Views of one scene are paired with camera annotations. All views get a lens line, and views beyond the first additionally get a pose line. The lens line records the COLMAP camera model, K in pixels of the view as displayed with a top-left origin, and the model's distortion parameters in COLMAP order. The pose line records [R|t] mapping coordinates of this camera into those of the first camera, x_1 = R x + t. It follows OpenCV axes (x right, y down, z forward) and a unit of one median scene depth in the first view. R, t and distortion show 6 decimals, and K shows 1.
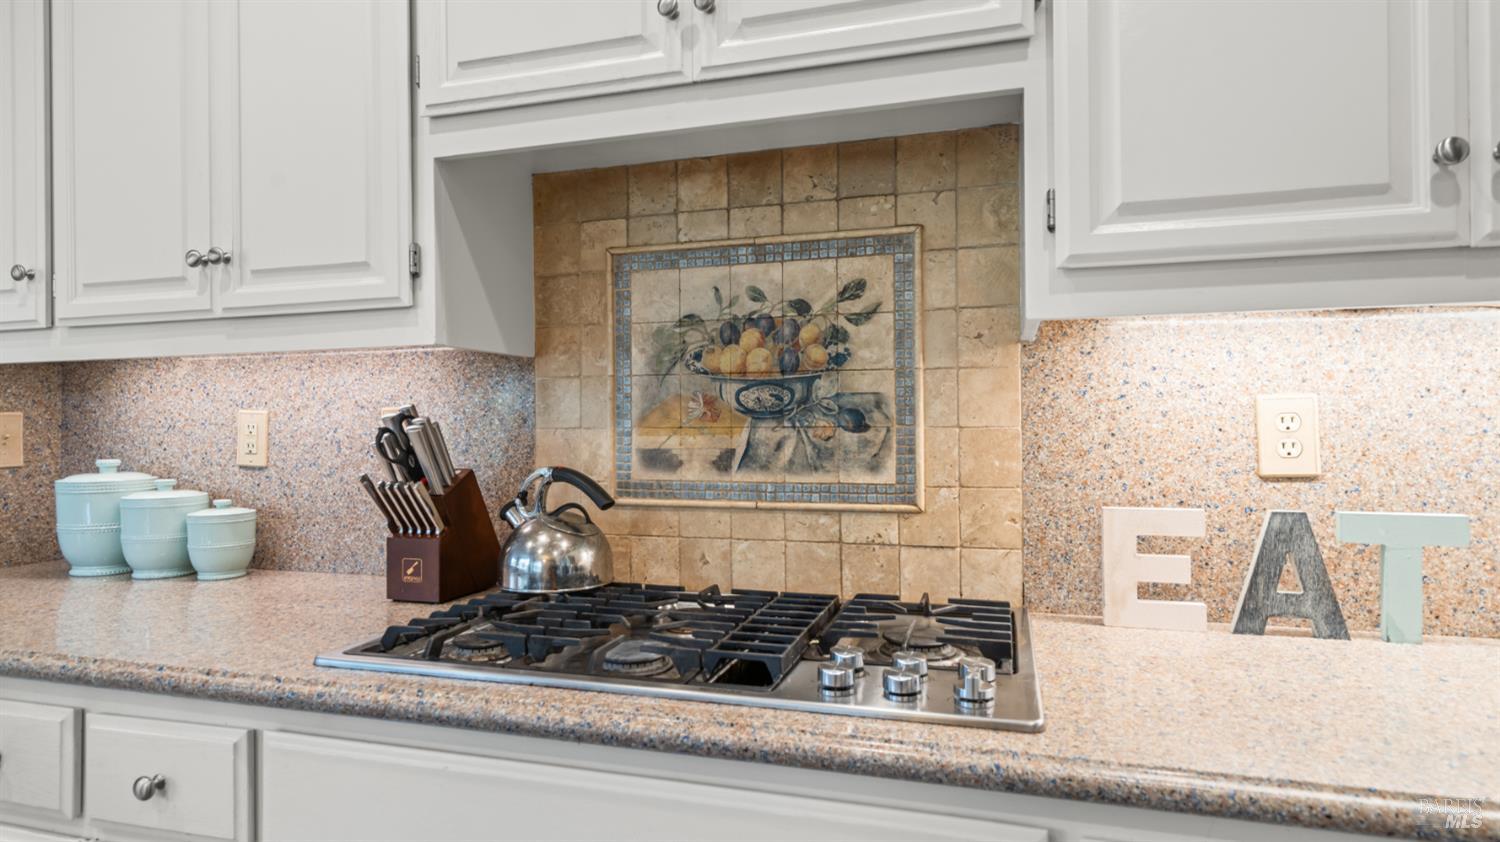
lens RADIAL K [[837.7, 0, 750.0], [0, 837.7, 416.5], [0, 0, 1]] dist [0.003571, 0.000200]
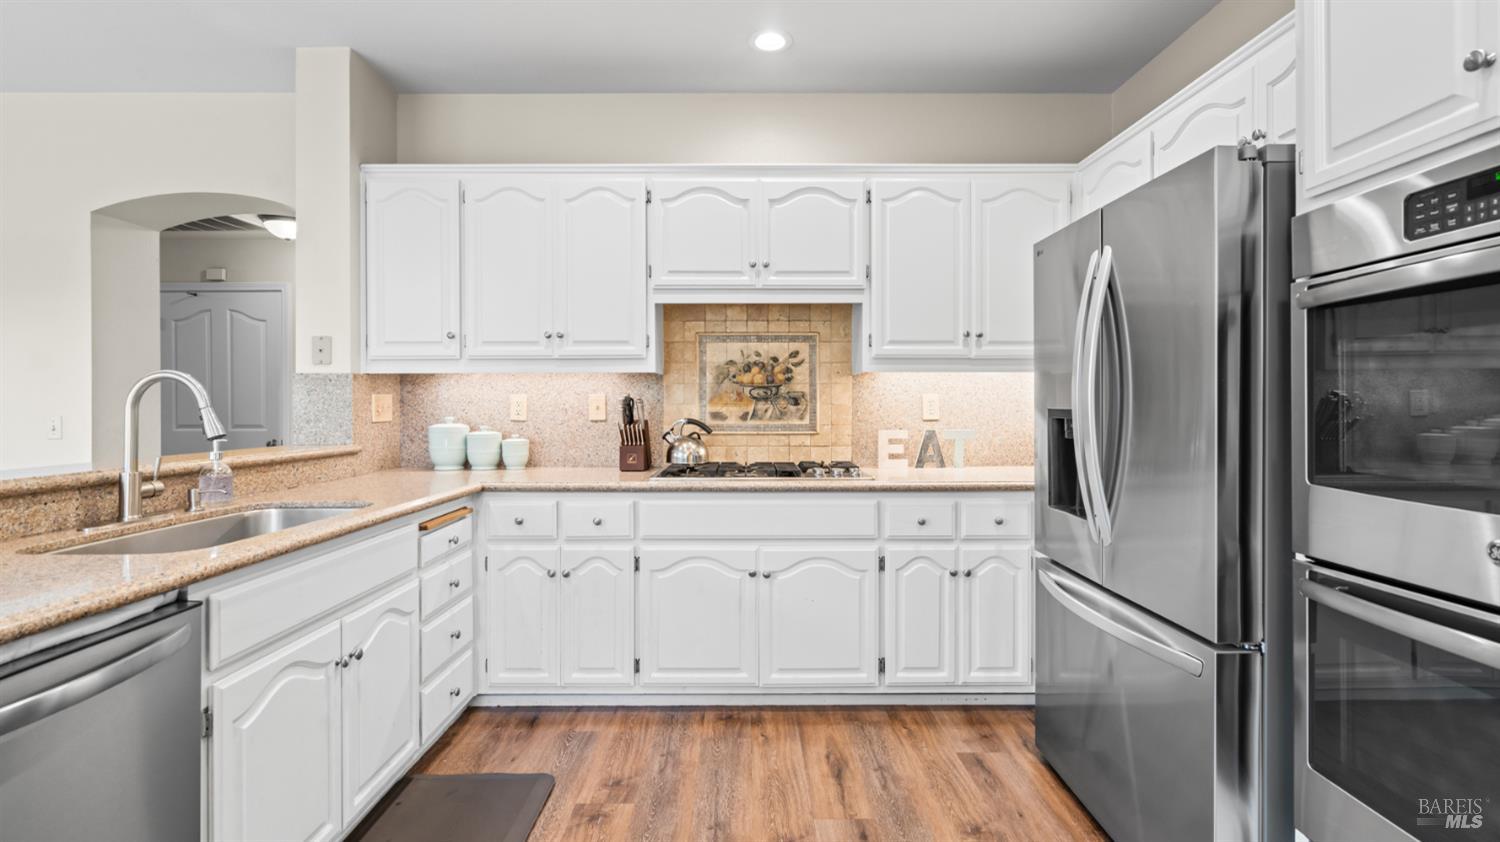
lens RADIAL K [[678.3, 0, 756.7], [0, 678.3, 407.0], [0, 0, 1]] dist [-0.004777, 0.001134]
pose [[0.952867, 0.003075, 0.303372, -0.667770], [-0.008388, 0.999833, 0.016211, -0.012202], [-0.303272, -0.017991, 0.952734, -1.087168]]
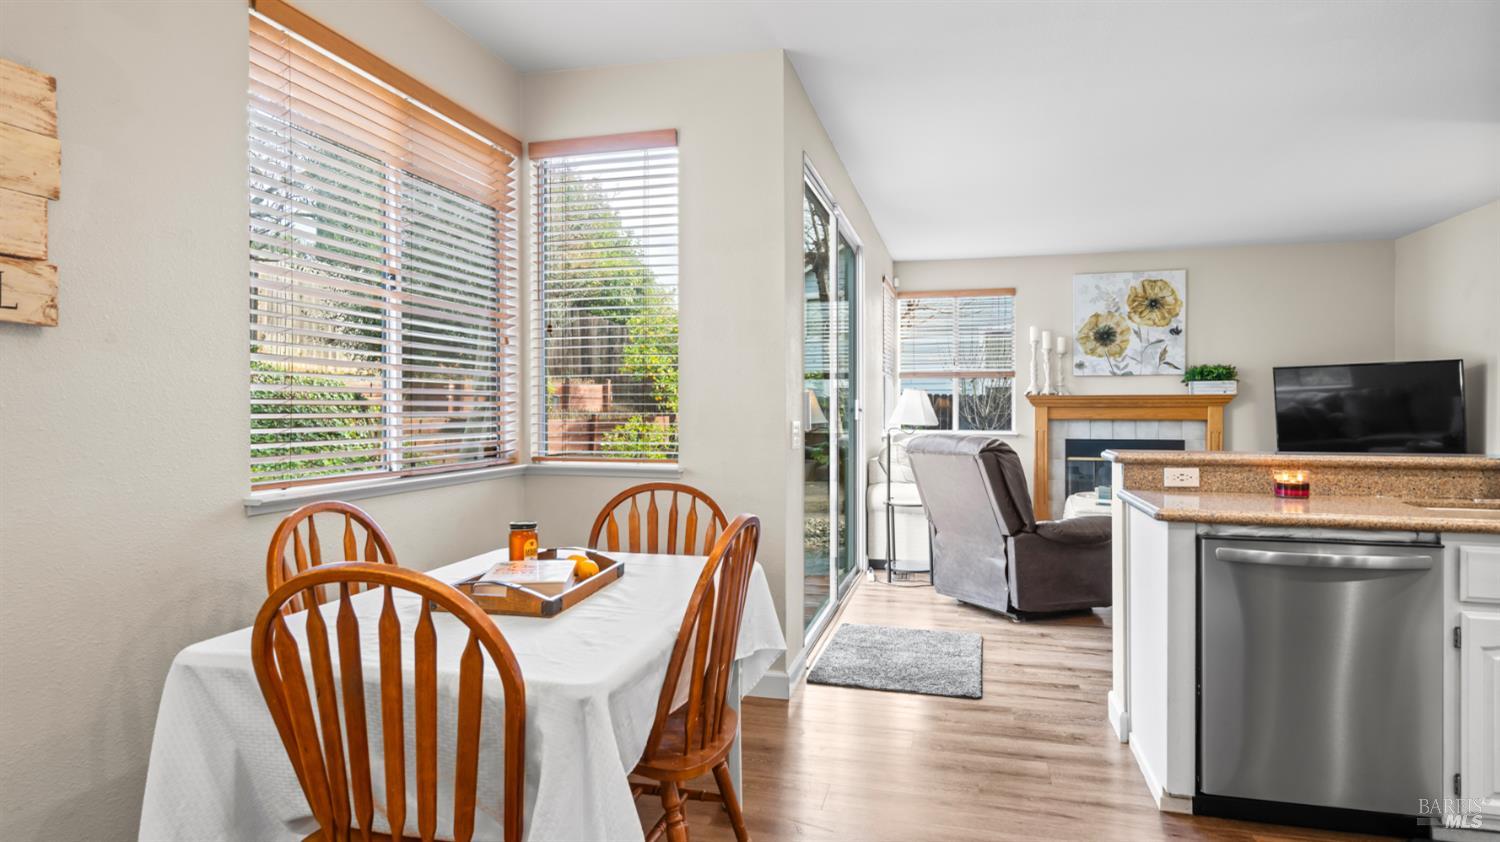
lens RADIAL K [[837.7, 0, 737.7], [0, 837.7, 410.5], [0, 0, 1]] dist [0.003571, 0.000200]
pose [[0.034462, 0.011194, -0.999343, 0.399067], [0.012146, 0.999859, 0.011619, -0.022498], [0.999332, -0.012539, 0.034321, -1.385067]]
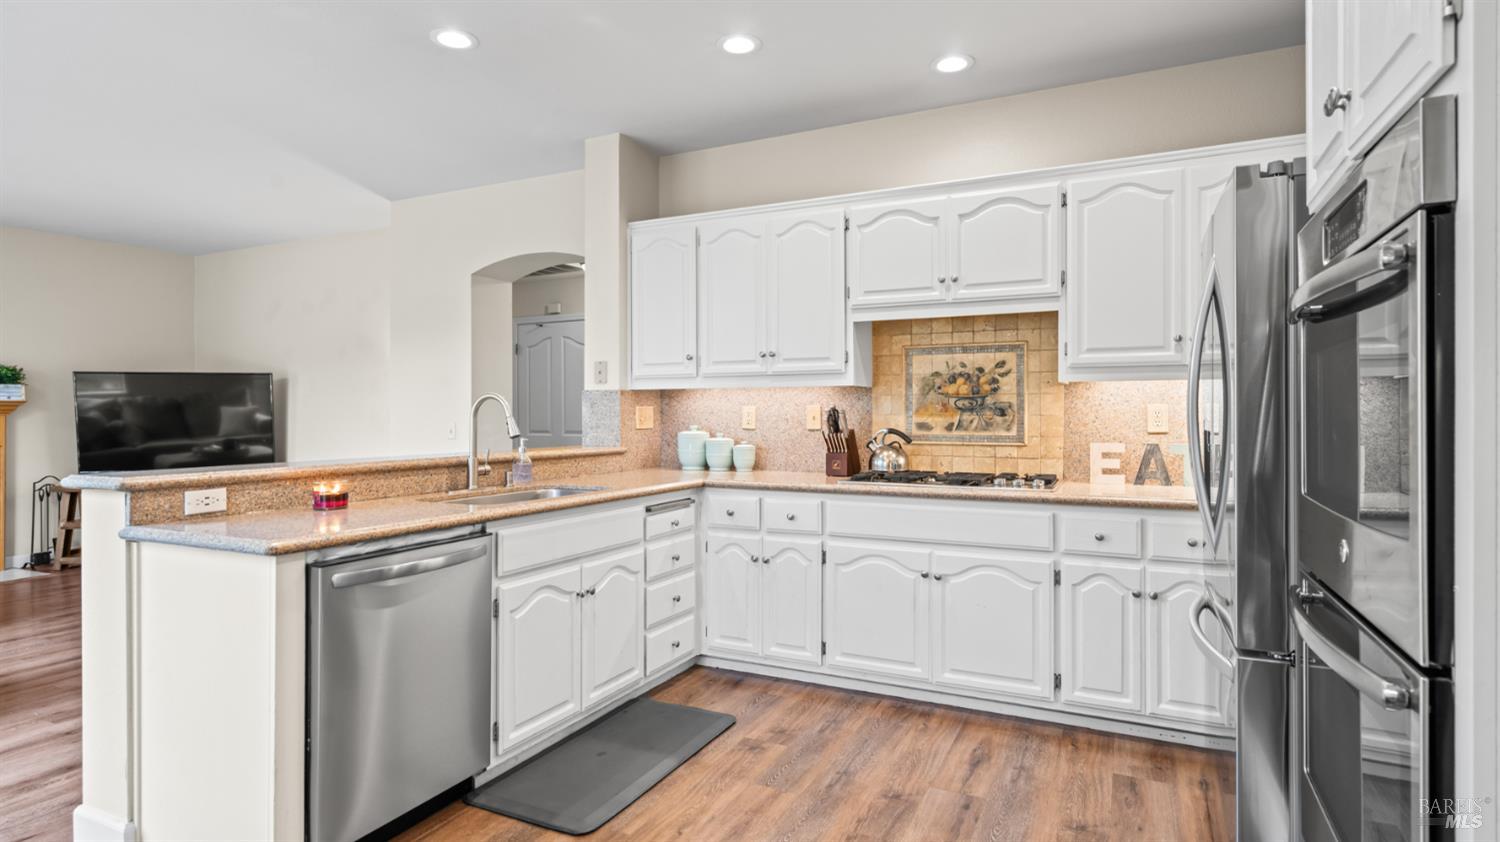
lens RADIAL K [[787.3, 0, 758.5], [0, 787.3, 415.6], [0, 0, 1]] dist [0.006684, 0.001771]
pose [[0.988872, 0.005914, -0.148650, -0.270389], [-0.003579, 0.999866, 0.015973, -0.022507], [0.148724, -0.015263, 0.988761, -1.627053]]
